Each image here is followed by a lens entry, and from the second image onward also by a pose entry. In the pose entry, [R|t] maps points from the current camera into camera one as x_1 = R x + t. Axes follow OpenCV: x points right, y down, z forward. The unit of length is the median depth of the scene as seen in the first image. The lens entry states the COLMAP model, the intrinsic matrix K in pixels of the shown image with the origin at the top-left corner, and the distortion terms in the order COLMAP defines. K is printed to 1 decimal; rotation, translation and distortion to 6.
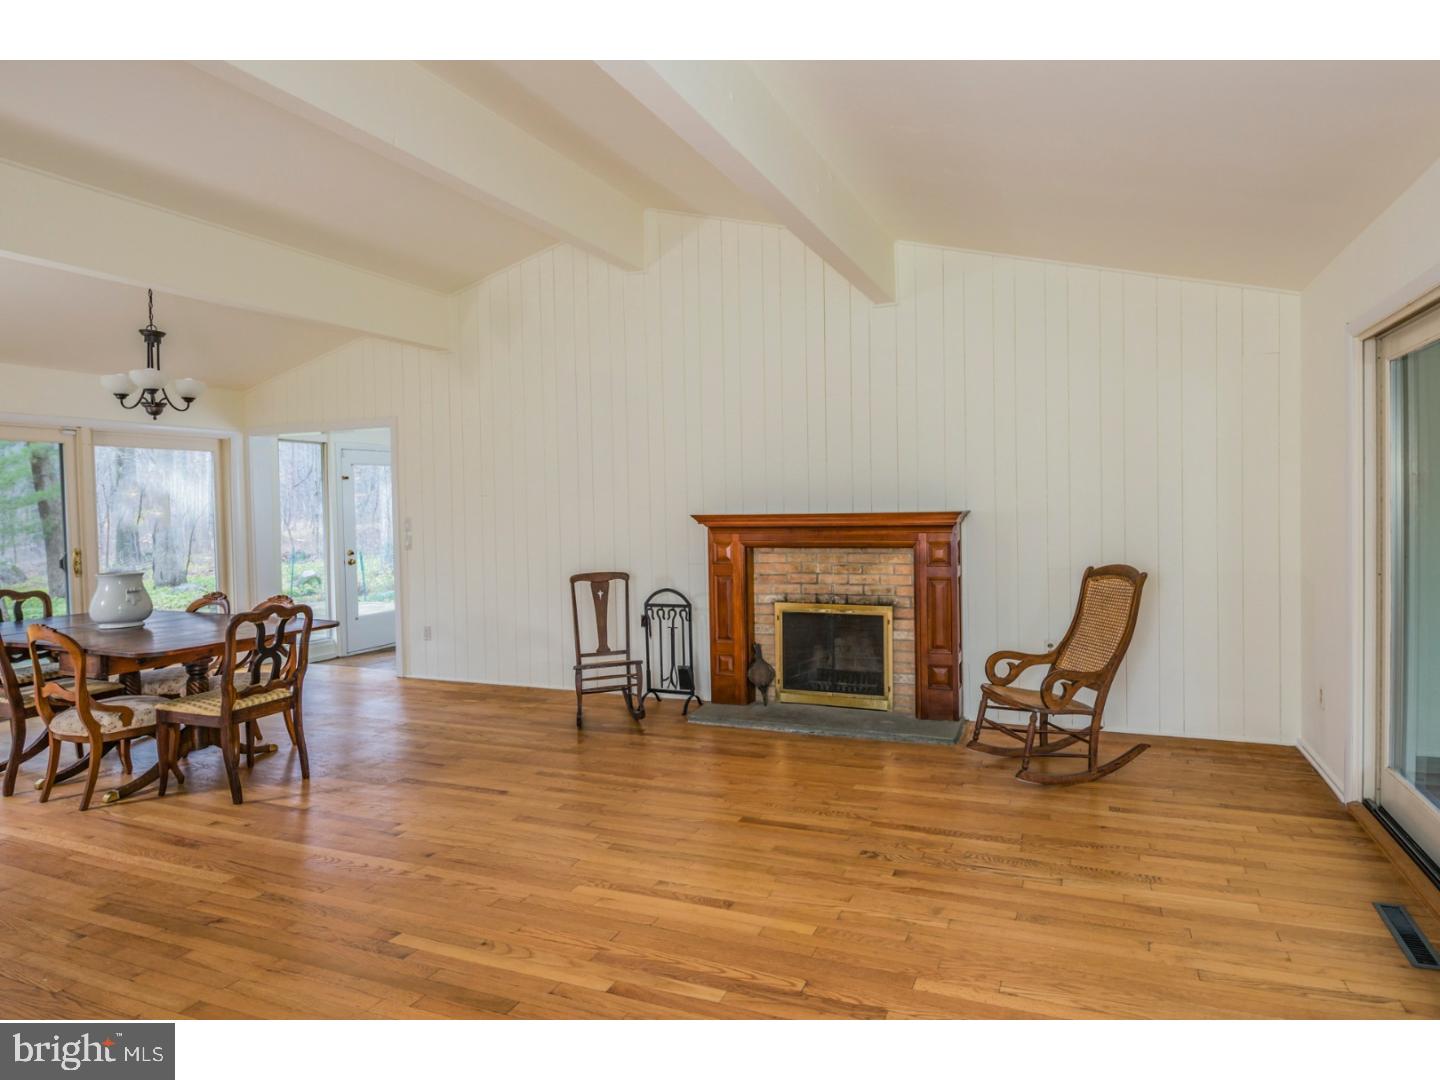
lens RADIAL K [[792.8, 0, 815.6], [0, 792.8, 524.3], [0, 0, 1]] dist [0.002770, 0.003449]
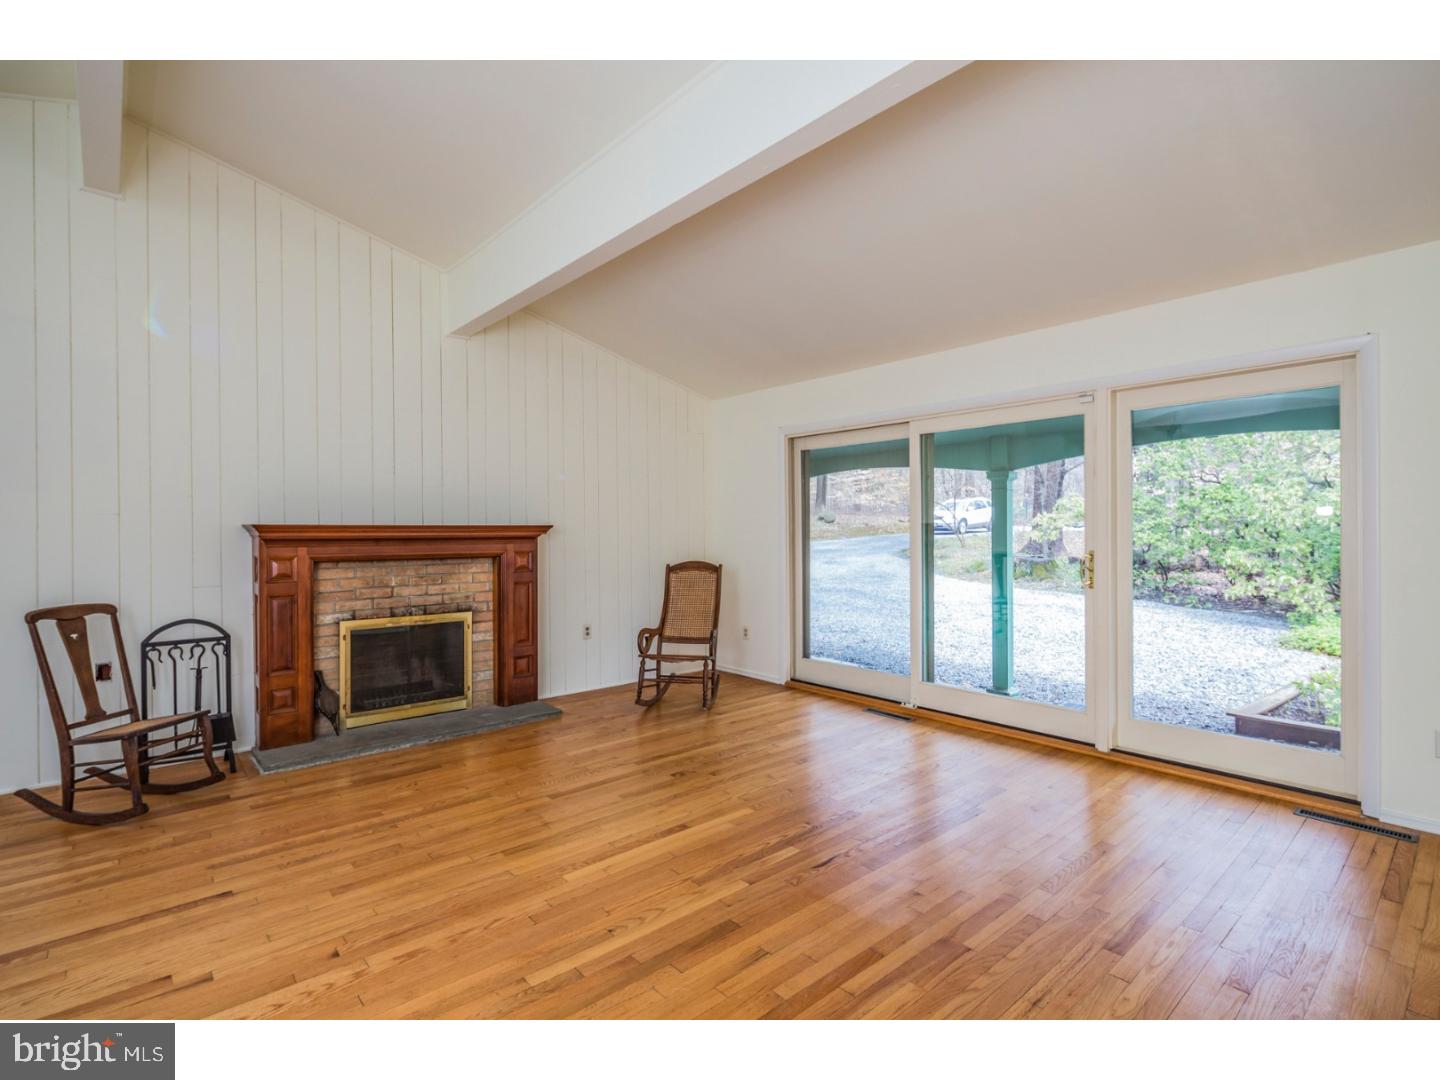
lens RADIAL K [[698.1, 0, 724.2], [0, 698.1, 532.8], [0, 0, 1]] dist [-0.003619, 0.000166]
pose [[0.473010, 0.015283, 0.880924, -0.584865], [0.019961, 0.999407, -0.028056, 0.028065], [-0.880831, 0.030855, 0.472425, 0.228992]]
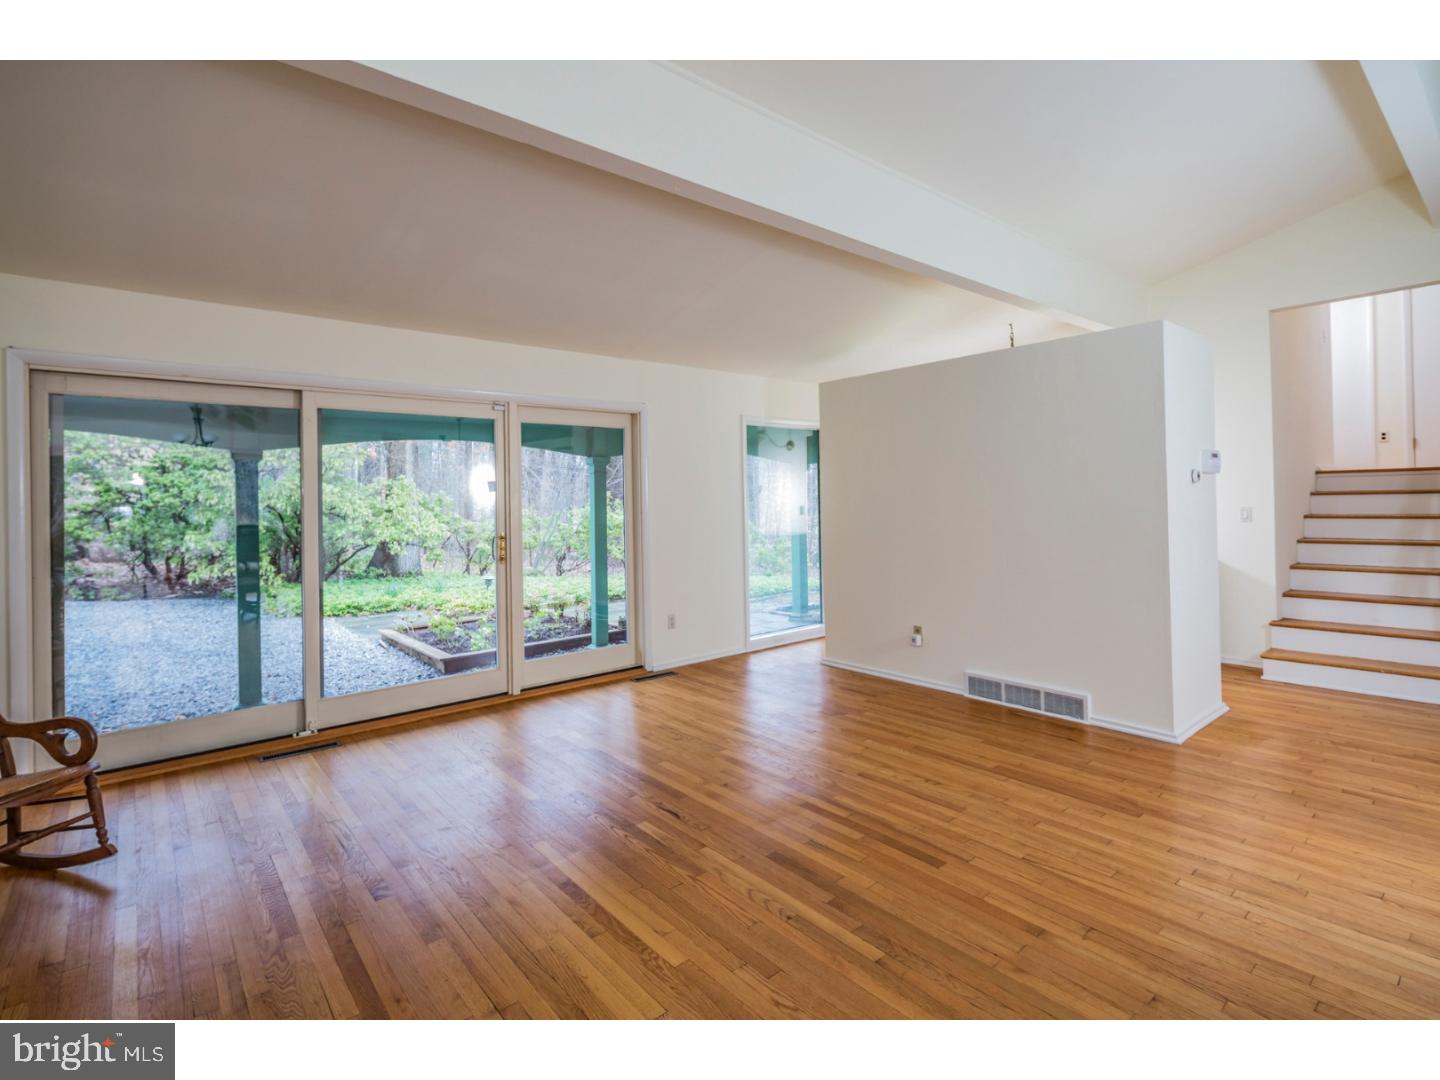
lens RADIAL K [[698.1, 0, 719.6], [0, 698.1, 540.3], [0, 0, 1]] dist [-0.003619, 0.000166]
pose [[-0.875121, 0.006724, 0.483858, -0.397368], [0.047312, 0.996302, 0.071724, -0.006315], [-0.481586, 0.085659, -0.872203, 0.912523]]
